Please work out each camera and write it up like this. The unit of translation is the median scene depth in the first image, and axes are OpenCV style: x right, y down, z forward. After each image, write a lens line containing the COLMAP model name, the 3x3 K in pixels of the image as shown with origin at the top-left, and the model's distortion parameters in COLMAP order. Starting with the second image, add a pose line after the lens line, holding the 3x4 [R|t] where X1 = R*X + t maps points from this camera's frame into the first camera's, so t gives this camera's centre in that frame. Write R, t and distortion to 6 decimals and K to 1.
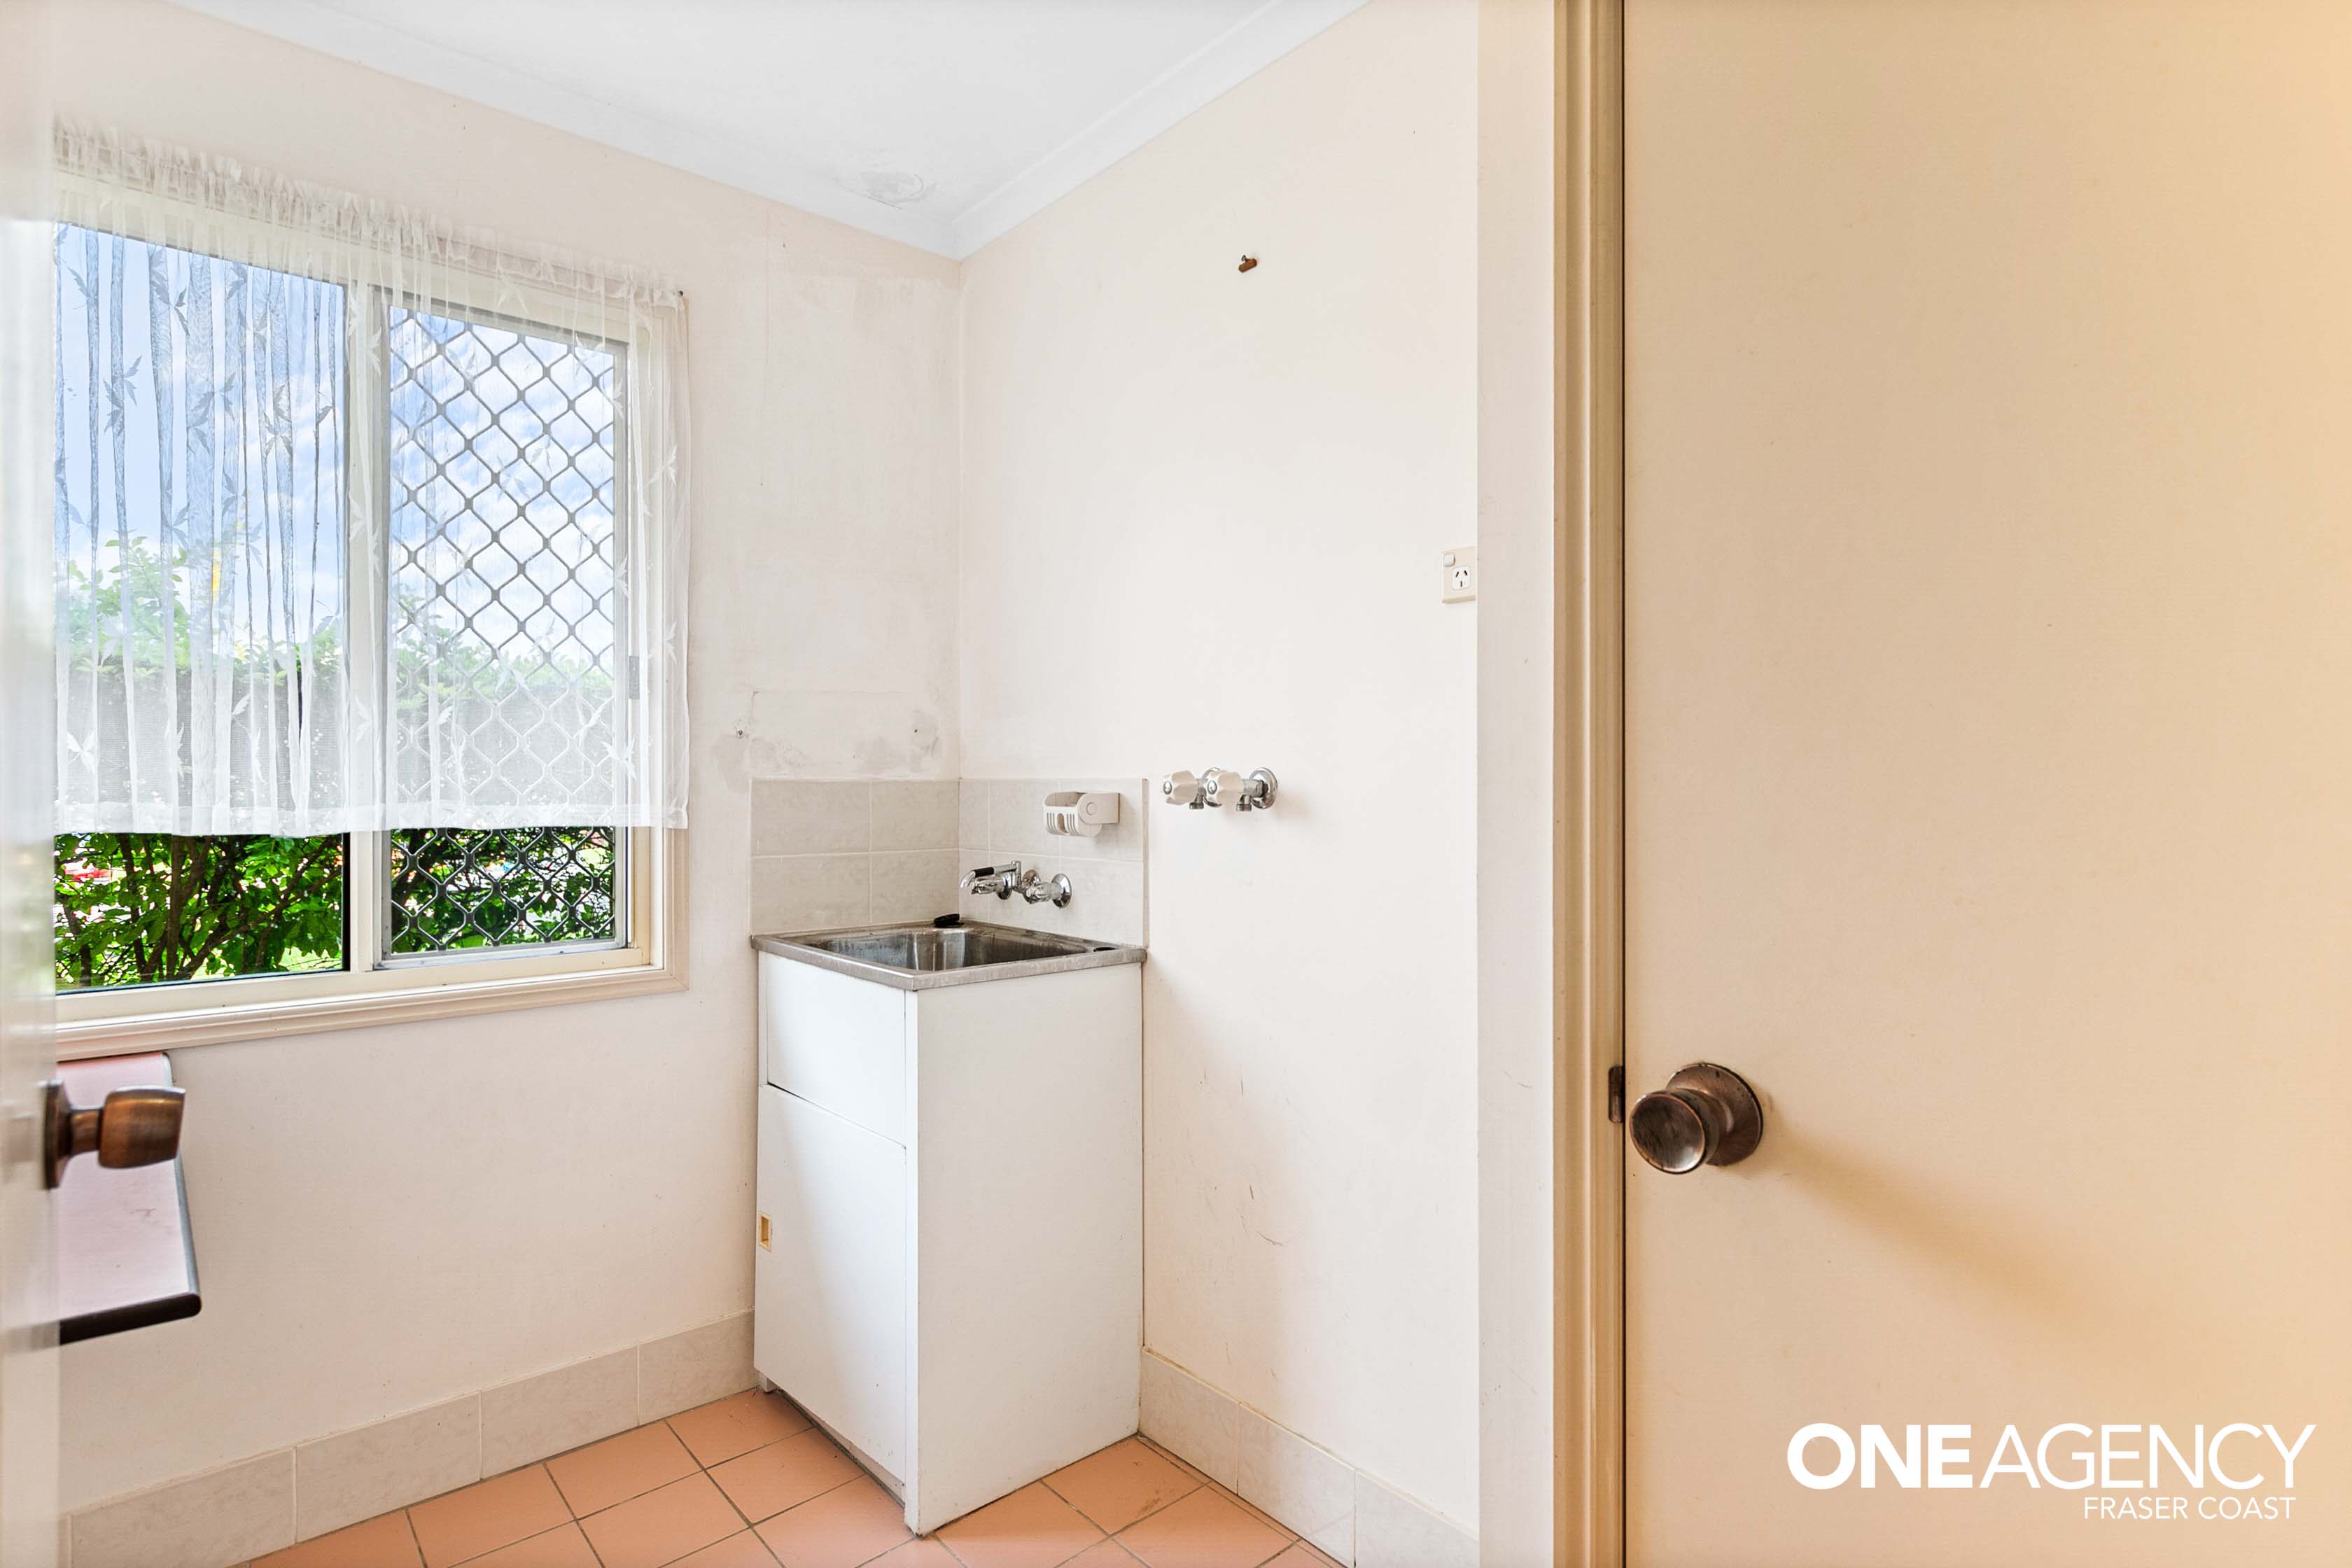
lens RADIAL K [[1182.3, 0, 1178.8], [0, 1182.3, 775.9], [0, 0, 1]] dist [-0.002199, -0.000257]
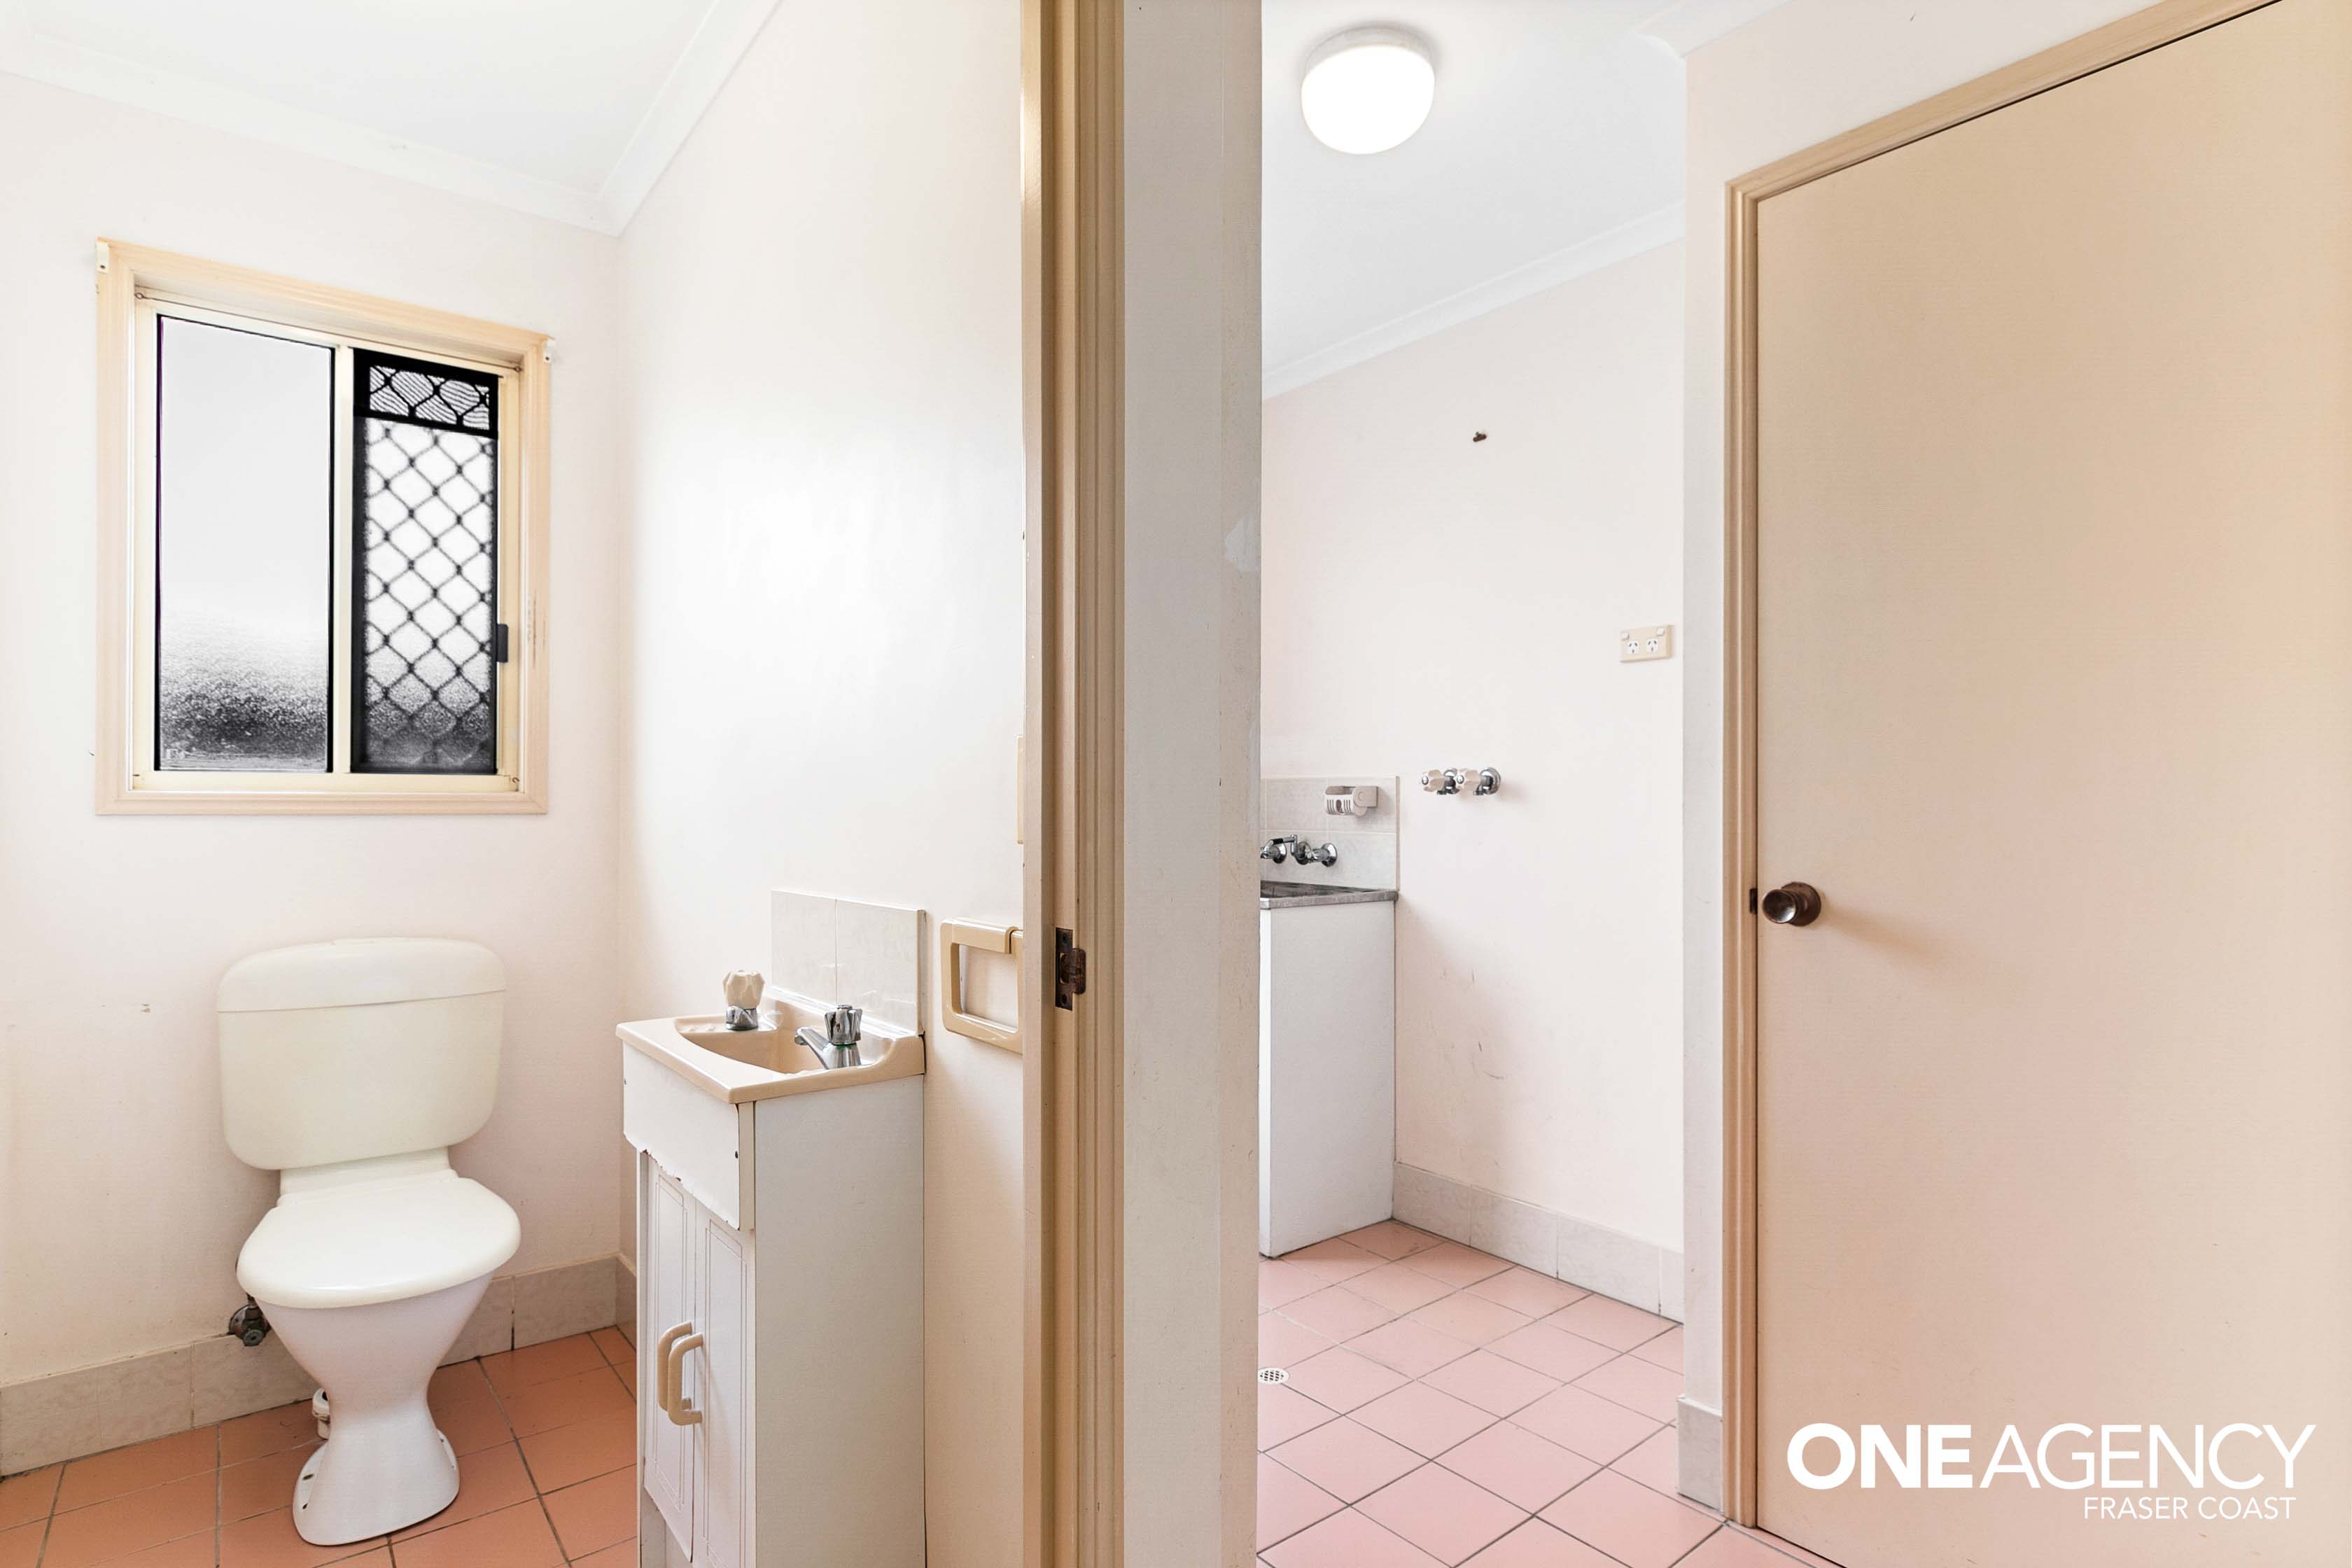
lens RADIAL K [[1182.3, 0, 1173.9], [0, 1182.3, 798.7], [0, 0, 1]] dist [-0.002199, -0.000257]
pose [[0.998807, 0.001576, -0.048814, -0.249791], [-0.001602, 0.999999, -0.000482, 0.033641], [0.048813, 0.000559, 0.998808, -0.521180]]
